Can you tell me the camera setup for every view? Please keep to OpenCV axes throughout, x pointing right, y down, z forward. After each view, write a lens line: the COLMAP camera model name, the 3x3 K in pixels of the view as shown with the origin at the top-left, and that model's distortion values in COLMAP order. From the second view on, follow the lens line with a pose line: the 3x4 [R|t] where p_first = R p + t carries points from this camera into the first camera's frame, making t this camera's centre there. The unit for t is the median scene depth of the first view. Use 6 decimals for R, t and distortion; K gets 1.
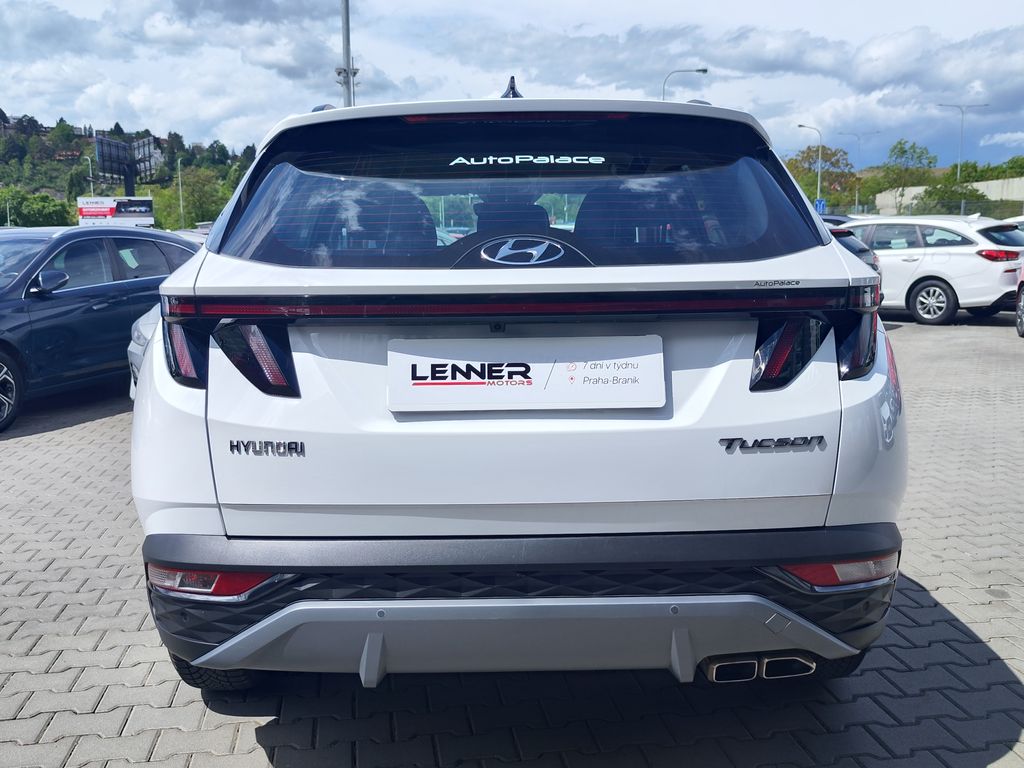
lens RADIAL K [[1091.2, 0, 515.2], [0, 1091.2, 382.1], [0, 0, 1]] dist [-0.002101, 0.000000]
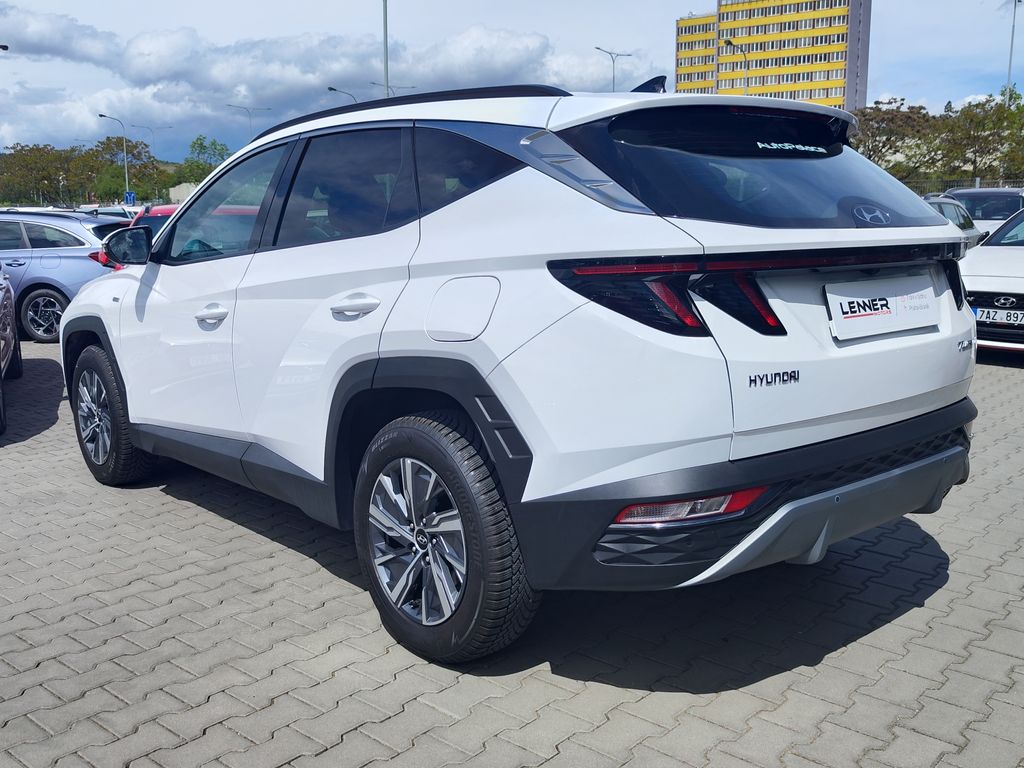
lens RADIAL K [[1091.2, 0, 517.7], [0, 1091.2, 386.6], [0, 0, 1]] dist [-0.002101, 0.000000]
pose [[0.713822, -0.098812, 0.693321, -0.160695], [0.094420, 0.994536, 0.044530, -0.001384], [-0.693933, 0.033677, 0.719252, 0.042808]]
